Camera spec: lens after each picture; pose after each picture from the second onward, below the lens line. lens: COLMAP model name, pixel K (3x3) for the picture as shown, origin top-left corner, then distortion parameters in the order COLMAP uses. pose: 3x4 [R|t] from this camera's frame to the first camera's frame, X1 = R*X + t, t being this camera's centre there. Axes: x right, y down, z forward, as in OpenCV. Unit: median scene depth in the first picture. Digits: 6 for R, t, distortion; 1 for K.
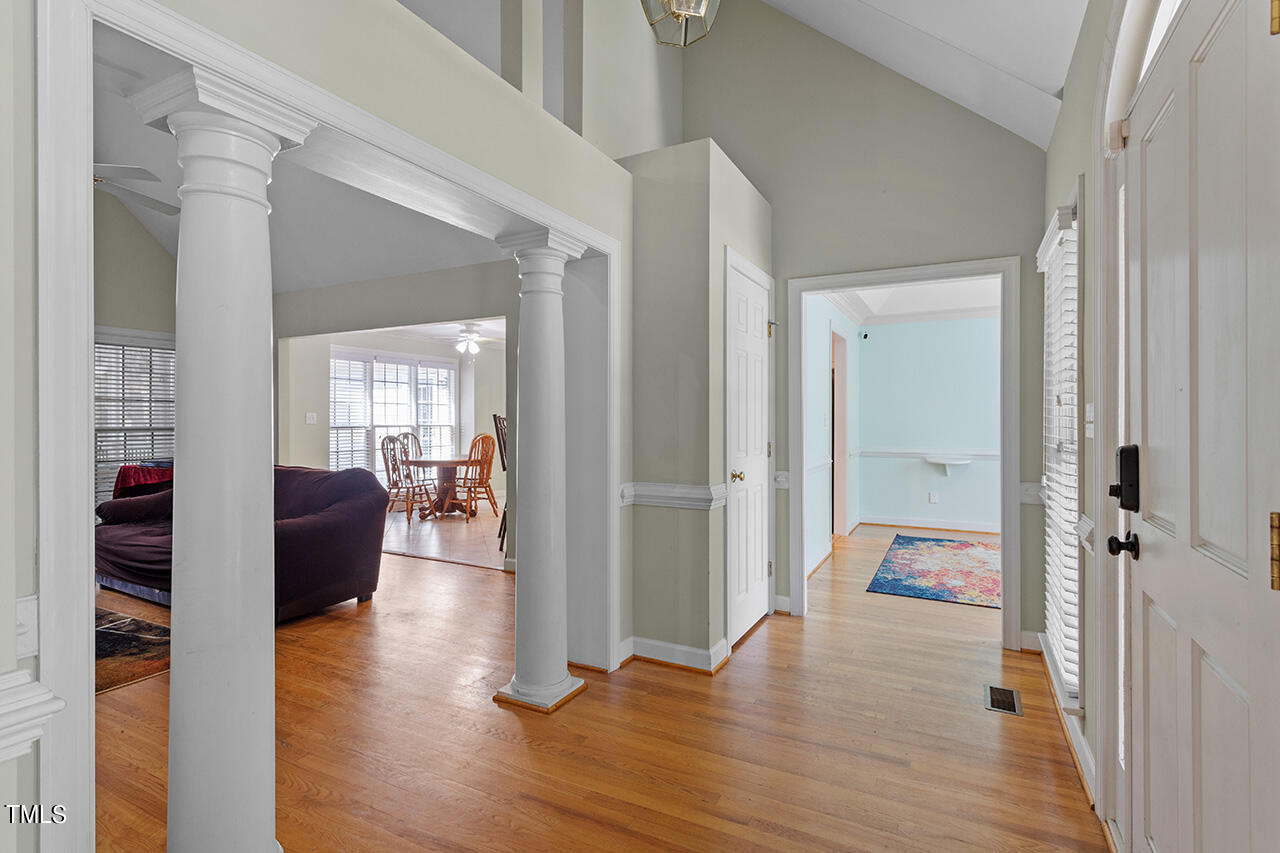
lens RADIAL K [[610.2, 0, 641.2], [0, 610.2, 418.4], [0, 0, 1]] dist [-0.001091, -0.000038]
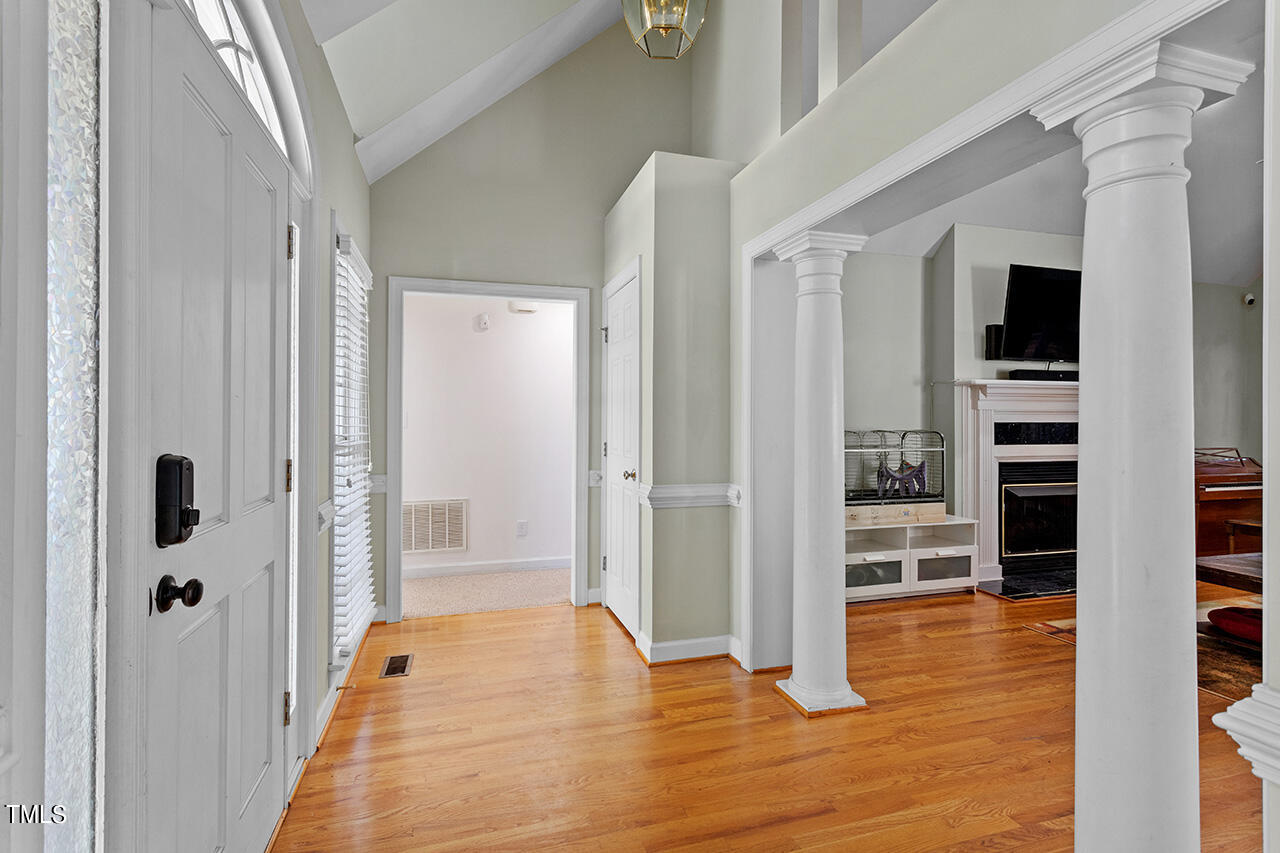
lens RADIAL K [[610.2, 0, 641.2], [0, 610.2, 418.4], [0, 0, 1]] dist [-0.001091, -0.000038]
pose [[-0.711628, -0.005566, -0.702535, 0.186057], [-0.001591, 0.999979, -0.006310, 0.001970], [0.702555, -0.003373, -0.711621, 0.385160]]
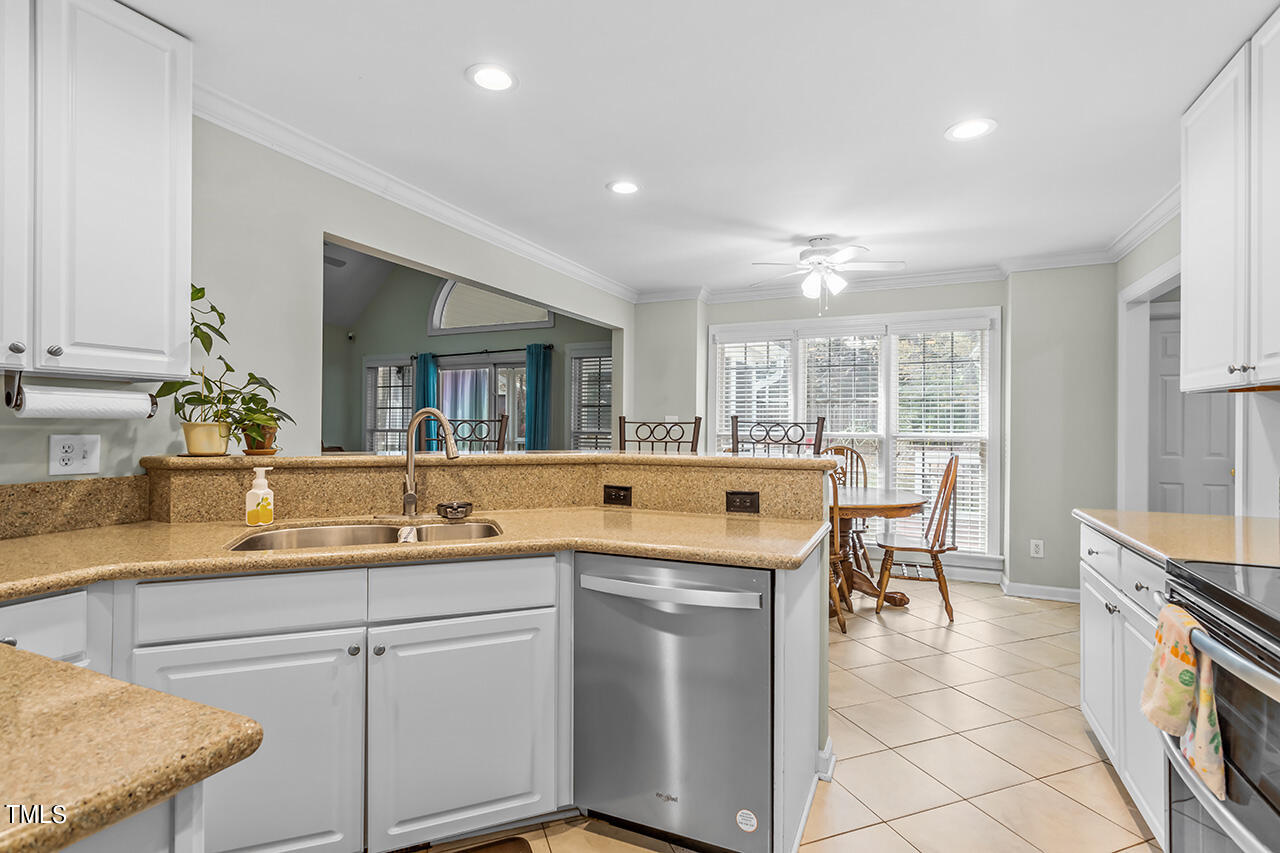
lens RADIAL K [[610.2, 0, 641.2], [0, 610.2, 418.4], [0, 0, 1]] dist [-0.001091, -0.000038]
pose [[0.063085, -0.007764, -0.997978, 0.218214], [-0.003732, 0.999961, -0.008016, 0.000319], [0.998001, 0.004230, 0.063054, 0.821143]]
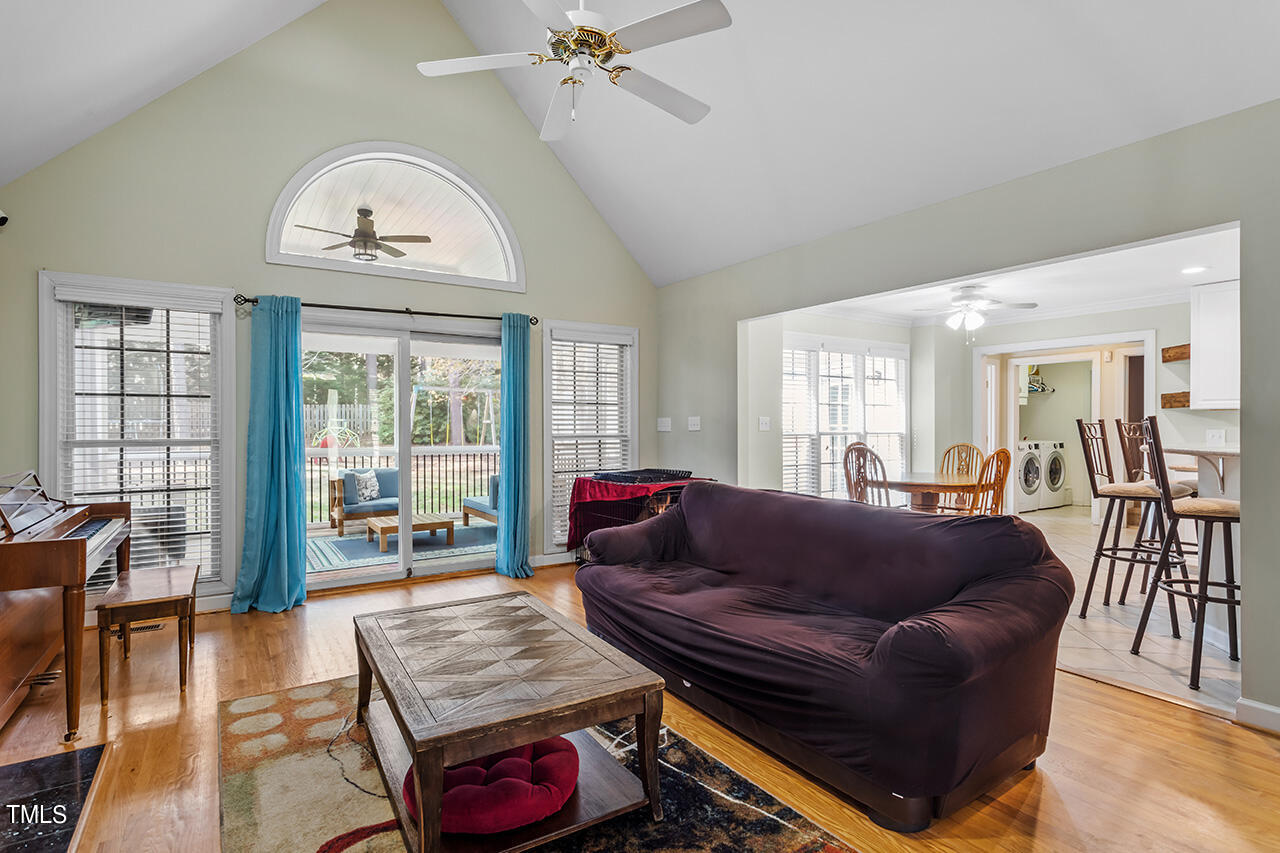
lens RADIAL K [[635.4, 0, 640.0], [0, 635.4, 426.5], [0, 0, 1]] dist [0.000612, 0.000509]
pose [[0.874901, 0.000684, -0.484301, -0.257693], [0.001250, 0.999992, 0.003670, 0.000294], [0.484300, -0.003816, 0.874894, 0.189898]]
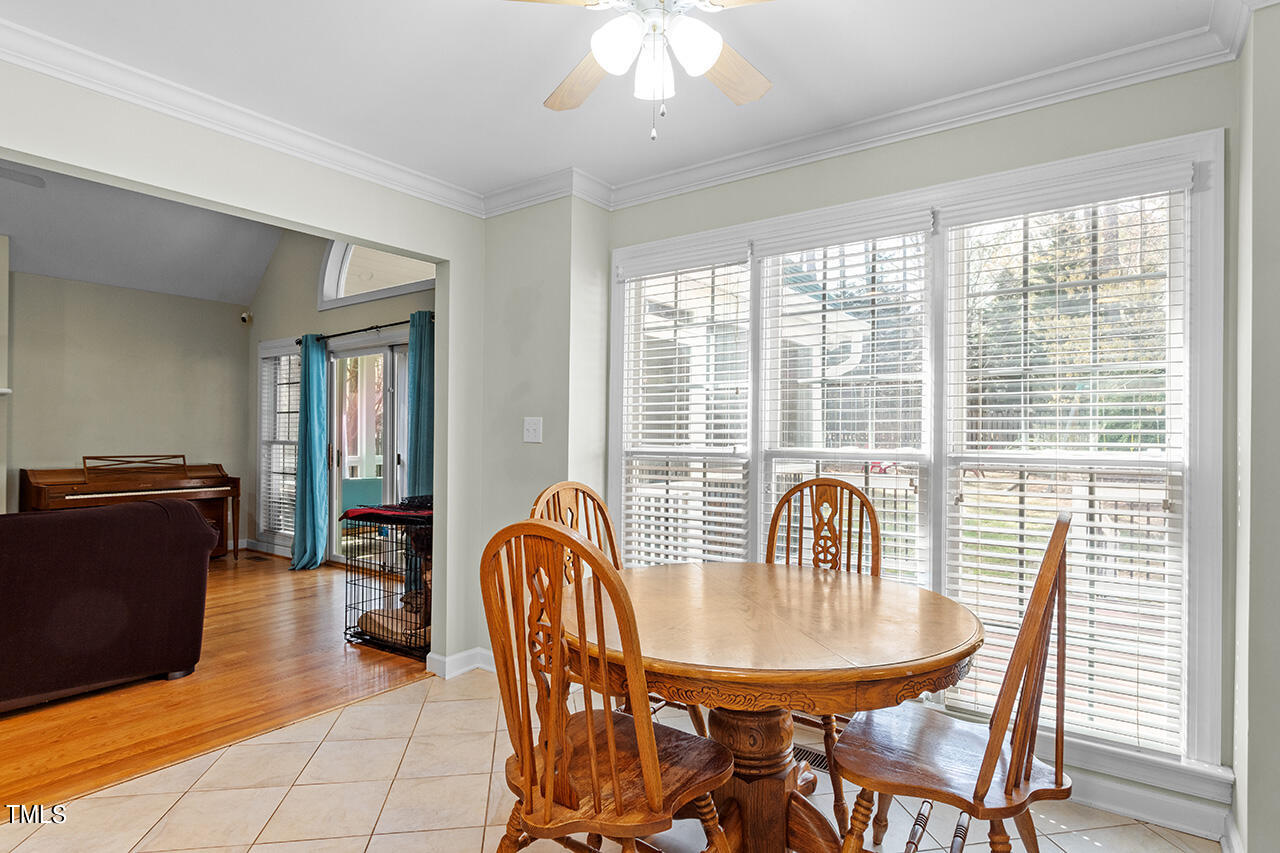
lens RADIAL K [[673.0, 0, 640.0], [0, 673.0, 426.5], [0, 0, 1]] dist [-0.011848, -0.000114]
pose [[-0.144225, -0.014790, -0.989434, -0.076625], [-0.005640, 0.999884, -0.014124, 0.003558], [0.989529, 0.003543, -0.144291, 1.029385]]
